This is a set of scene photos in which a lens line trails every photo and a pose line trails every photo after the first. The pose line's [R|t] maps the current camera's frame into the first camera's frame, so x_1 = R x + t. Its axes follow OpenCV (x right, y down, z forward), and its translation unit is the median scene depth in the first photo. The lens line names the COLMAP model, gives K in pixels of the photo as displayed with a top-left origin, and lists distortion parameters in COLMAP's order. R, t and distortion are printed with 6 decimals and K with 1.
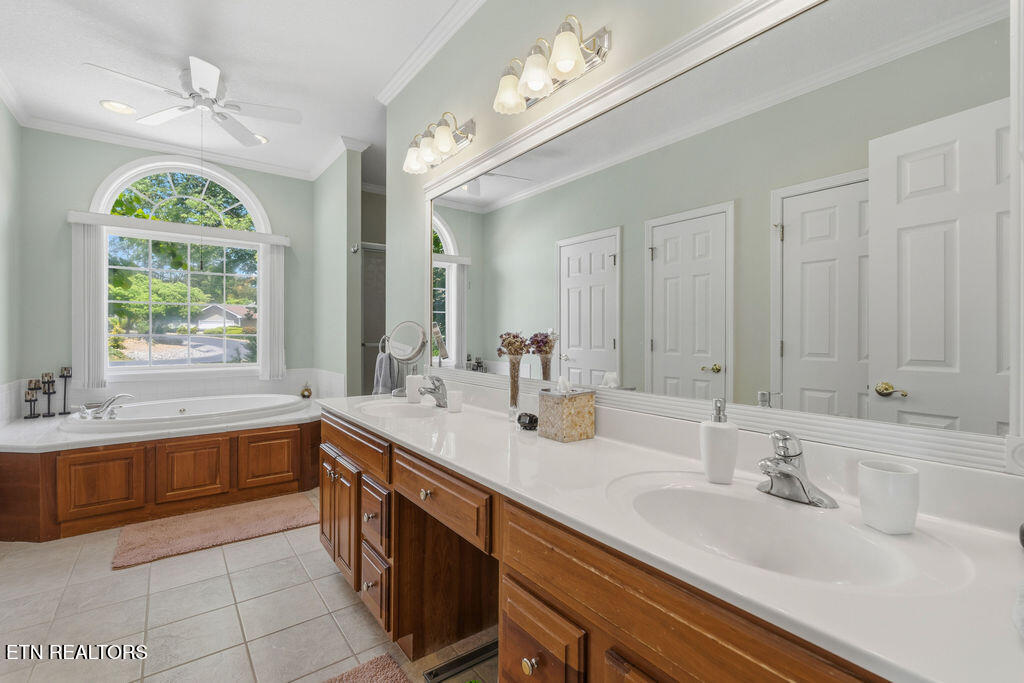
lens RADIAL K [[451.6, 0, 508.8], [0, 451.6, 337.1], [0, 0, 1]] dist [-0.014948, -0.000831]
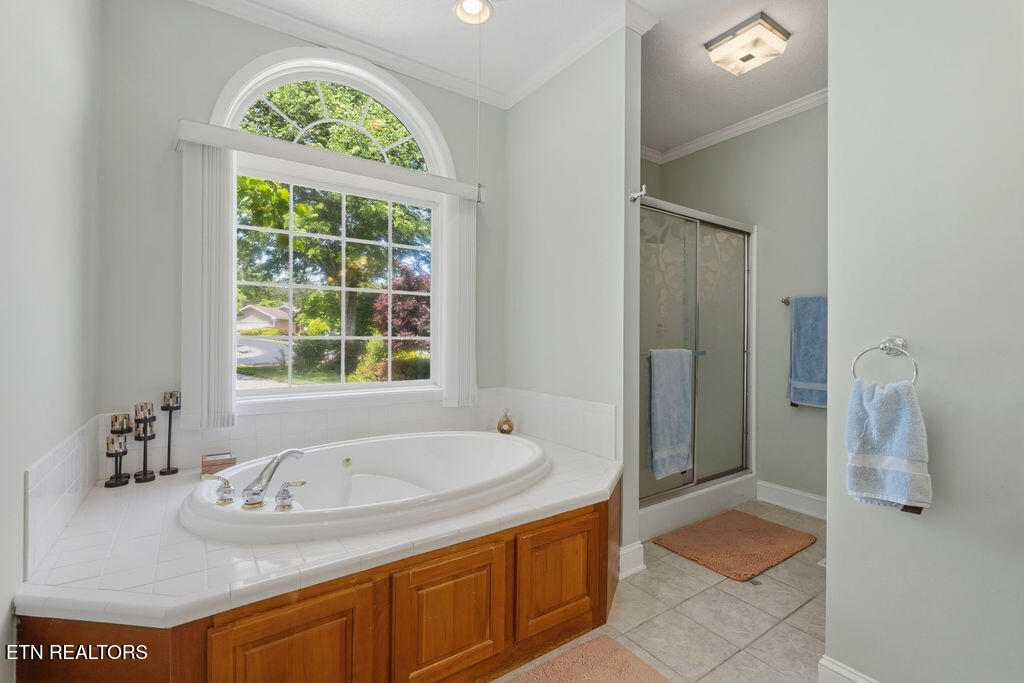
lens RADIAL K [[451.6, 0, 515.8], [0, 451.6, 340.7], [0, 0, 1]] dist [-0.014948, -0.000831]
pose [[0.998882, 0.007116, -0.046730, -0.528388], [-0.007009, 0.999972, 0.002446, -0.003732], [0.046746, -0.002116, 0.998905, 0.444537]]
